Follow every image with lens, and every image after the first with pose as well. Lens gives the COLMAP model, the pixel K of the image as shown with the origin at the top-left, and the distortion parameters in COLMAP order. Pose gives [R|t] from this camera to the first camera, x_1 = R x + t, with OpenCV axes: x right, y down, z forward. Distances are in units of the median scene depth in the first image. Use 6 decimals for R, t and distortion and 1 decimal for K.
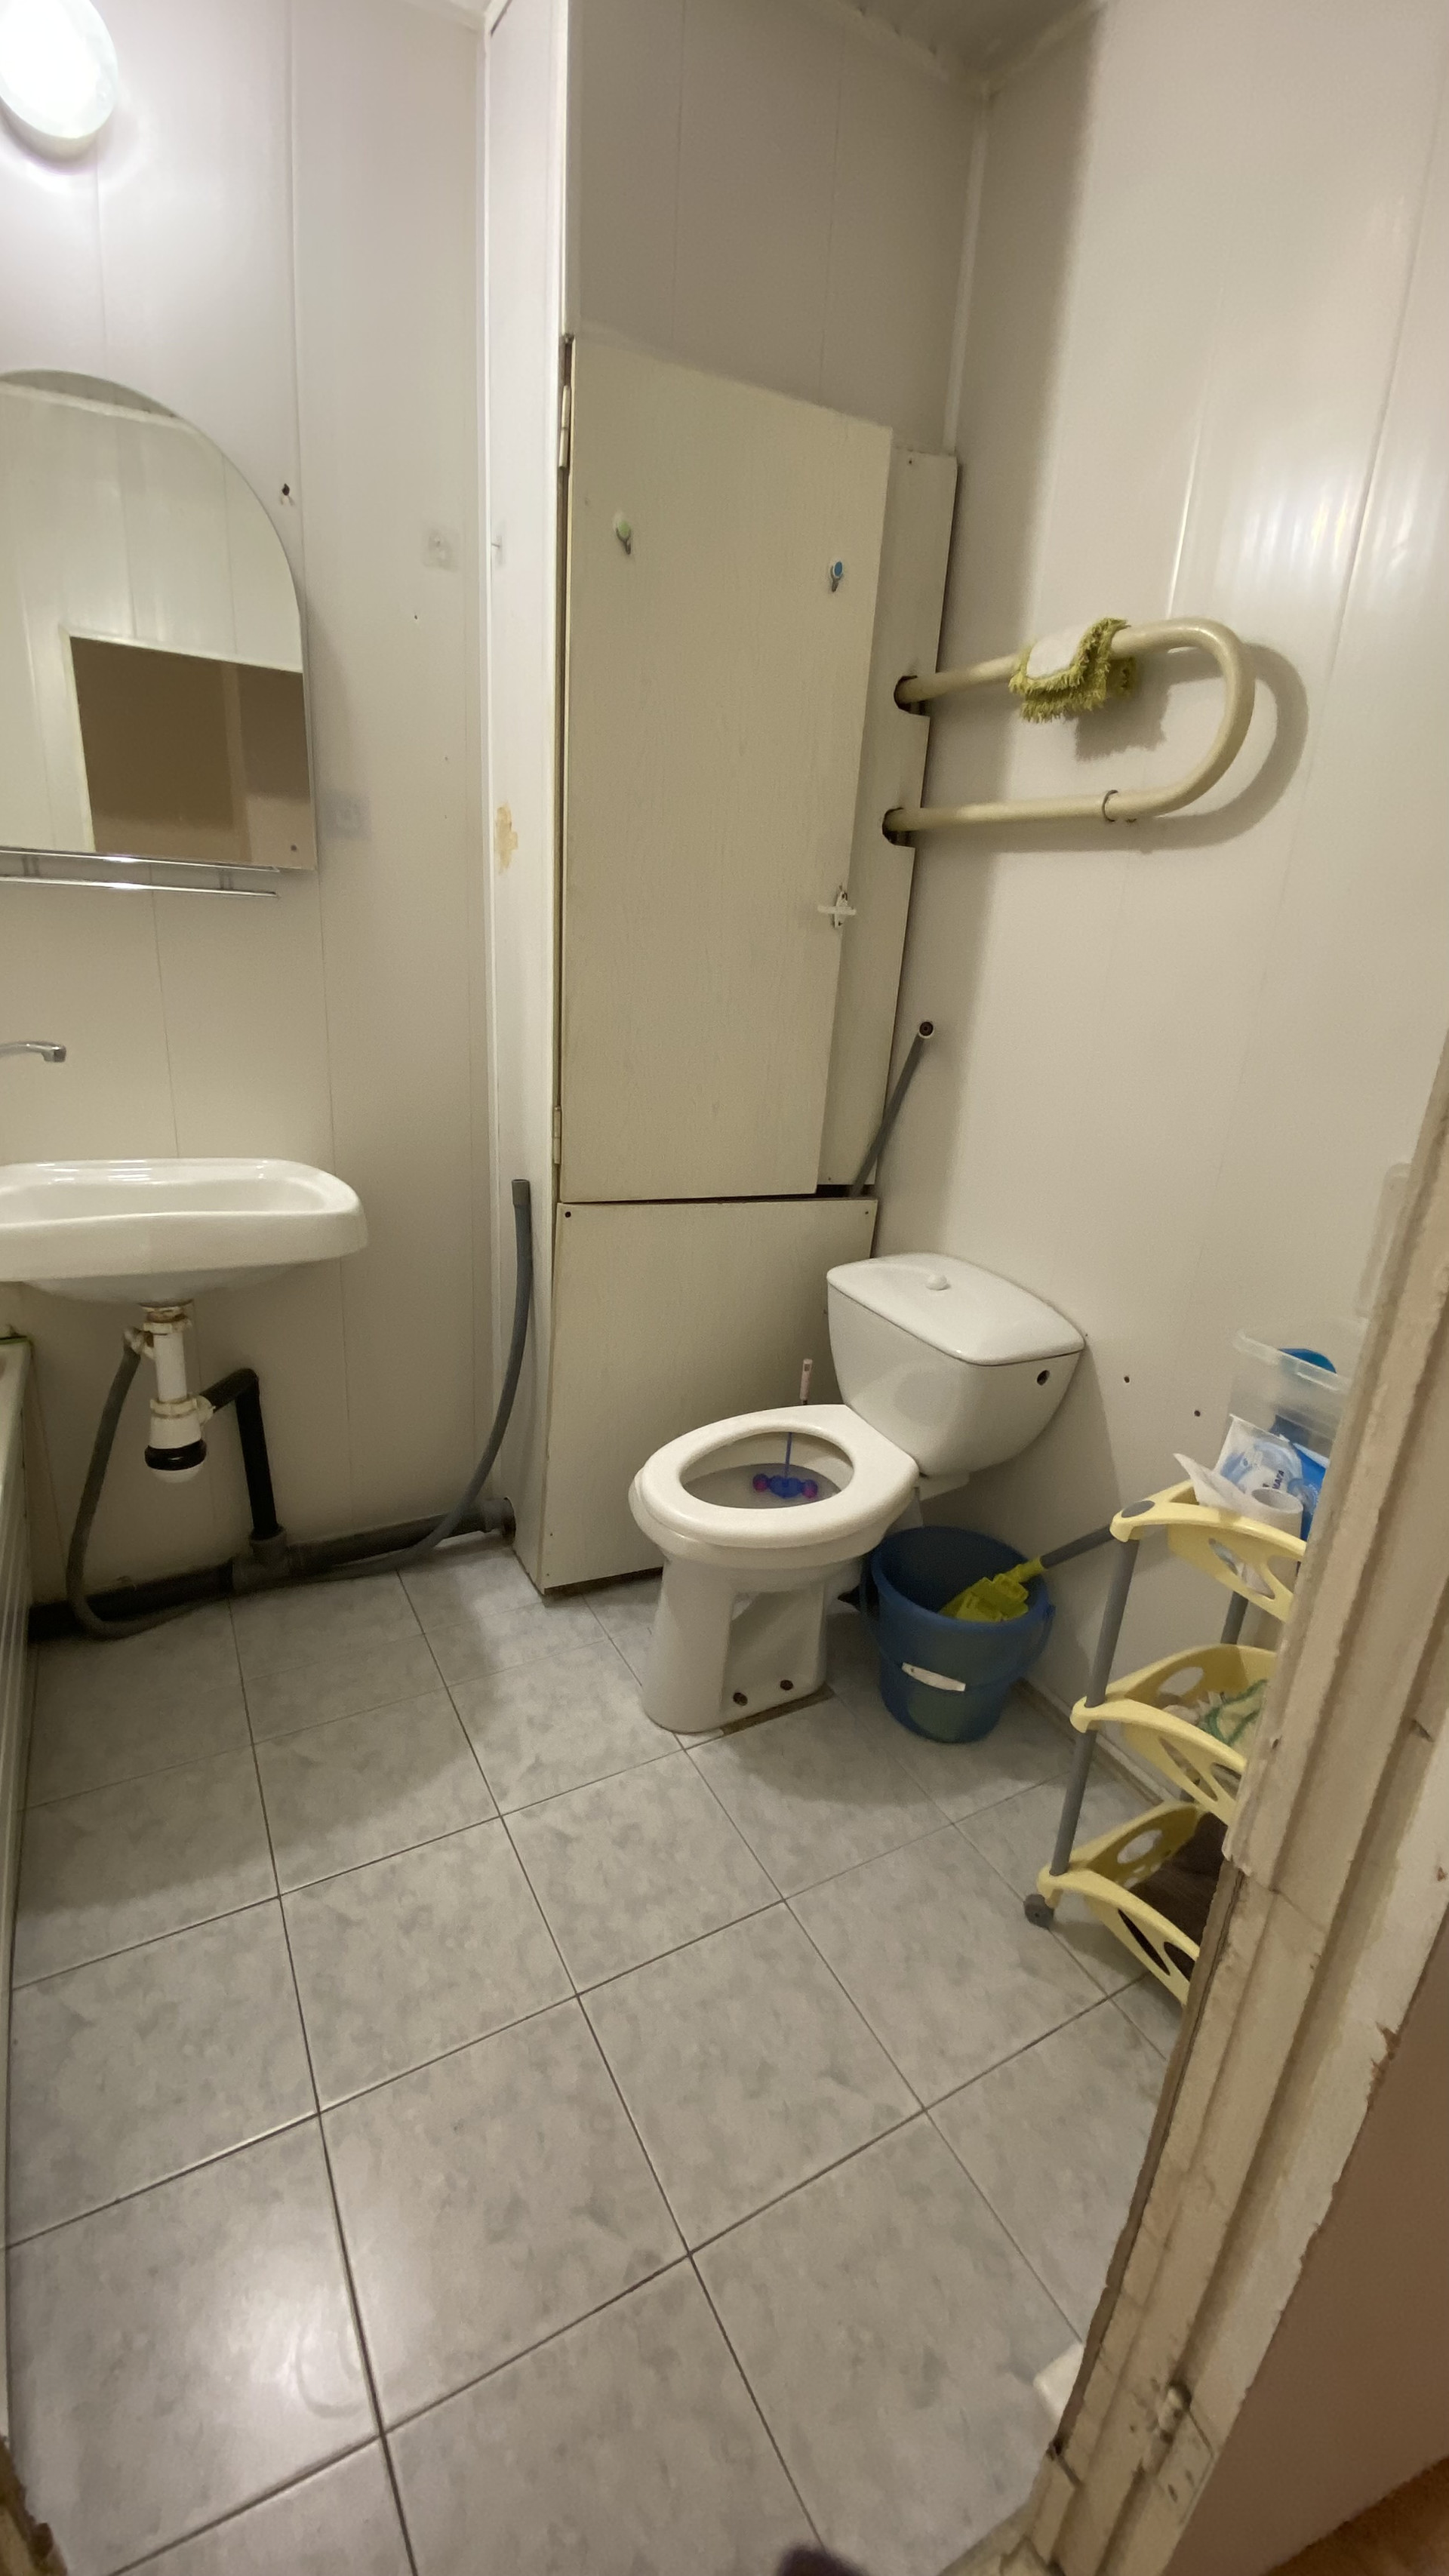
lens RADIAL K [[1048.1, 0, 734.1], [0, 1048.1, 1289.2], [0, 0, 1]] dist [0.048627, -0.031044]
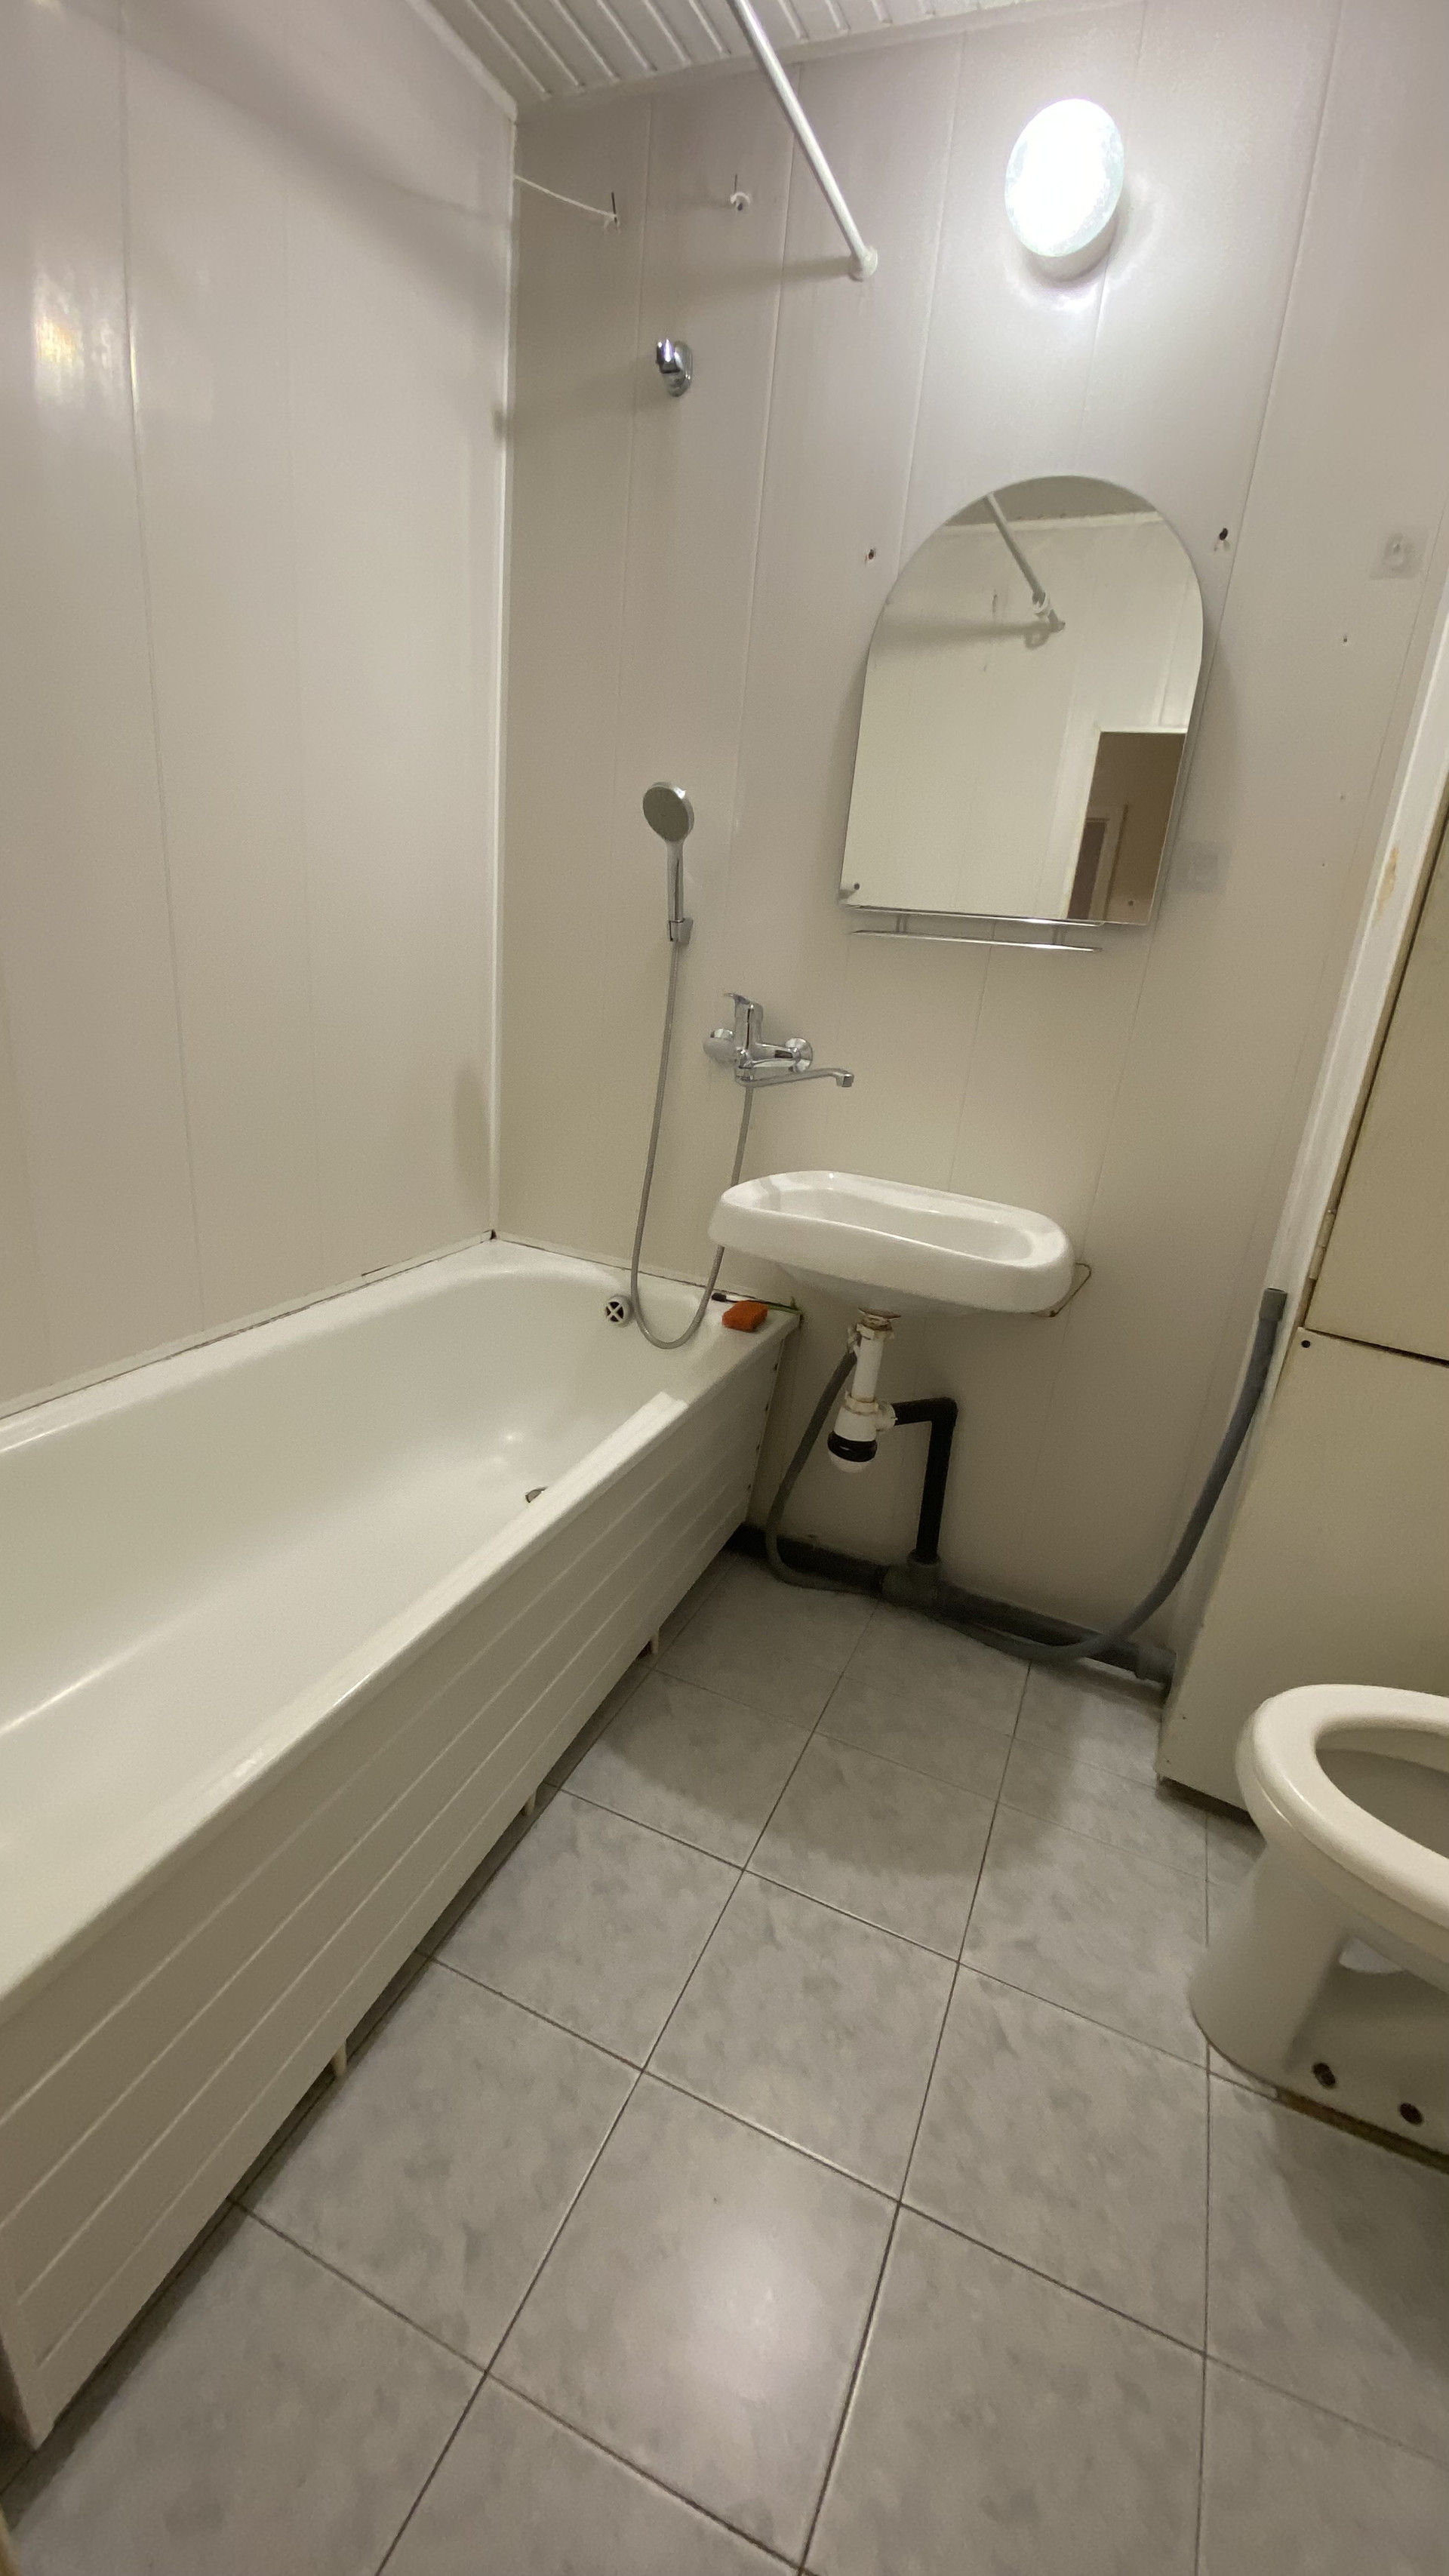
lens RADIAL K [[1054.0, 0, 720.3], [0, 1054.0, 1288.3], [0, 0, 1]] dist [0.022892, -0.020722]
pose [[0.604823, 0.252726, -0.755194, 0.170954], [-0.305301, 0.949437, 0.073218, -0.037996], [0.735513, 0.186278, 0.651399, 0.159602]]
